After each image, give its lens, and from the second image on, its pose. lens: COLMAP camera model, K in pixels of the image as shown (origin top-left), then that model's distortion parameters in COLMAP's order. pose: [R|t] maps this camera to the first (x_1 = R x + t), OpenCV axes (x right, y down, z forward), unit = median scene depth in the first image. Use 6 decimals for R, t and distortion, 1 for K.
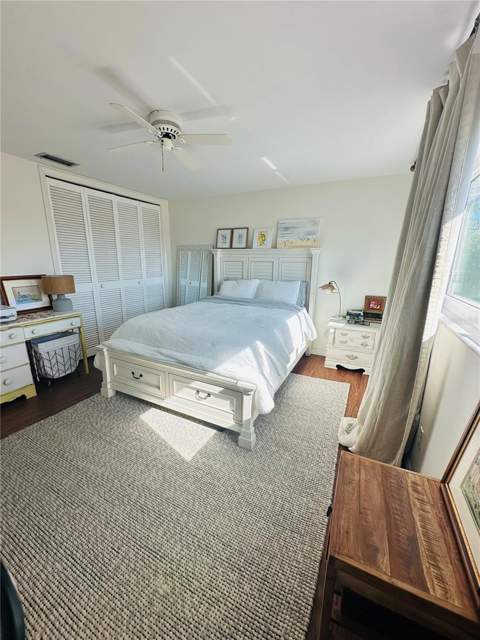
lens RADIAL K [[251.5, 0, 240.4], [0, 251.5, 318.0], [0, 0, 1]] dist [-0.001852, 0.000199]
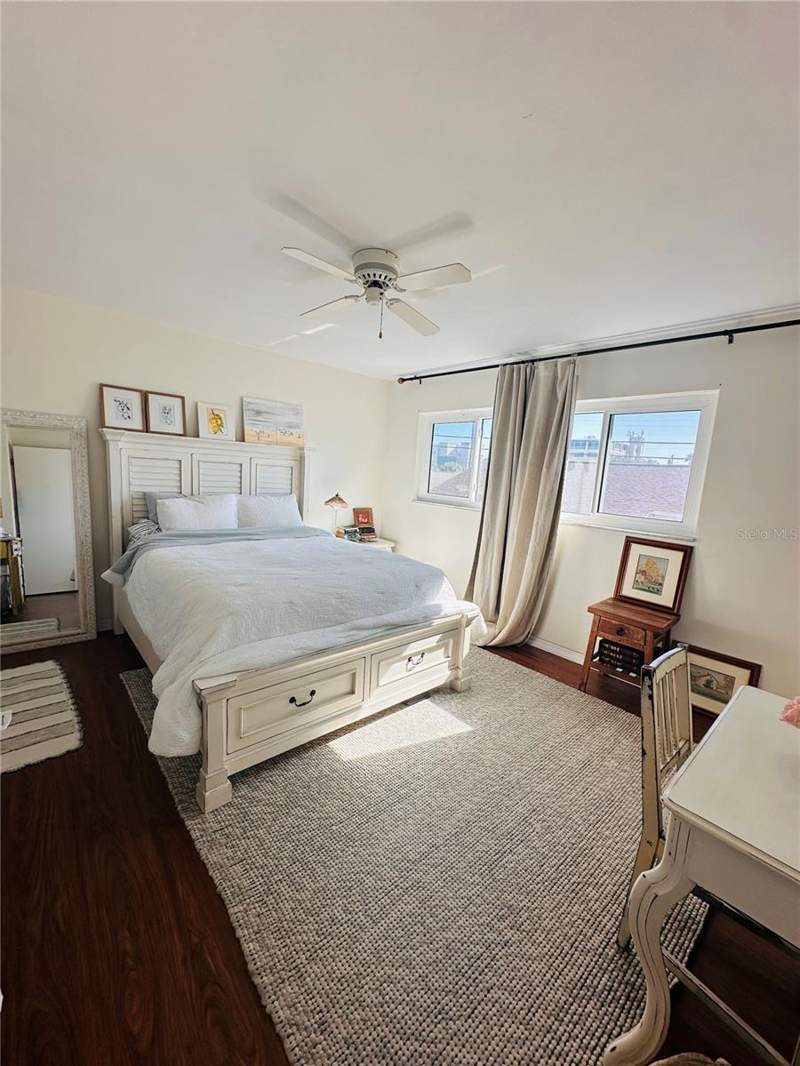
lens RADIAL K [[419.0, 0, 400.7], [0, 419.0, 529.6], [0, 0, 1]] dist [-0.001852, 0.000199]
pose [[0.370726, -0.118909, 0.921099, -1.139223], [0.152038, 0.986161, 0.066115, -0.134394], [-0.916213, 0.115531, 0.383674, 0.503783]]
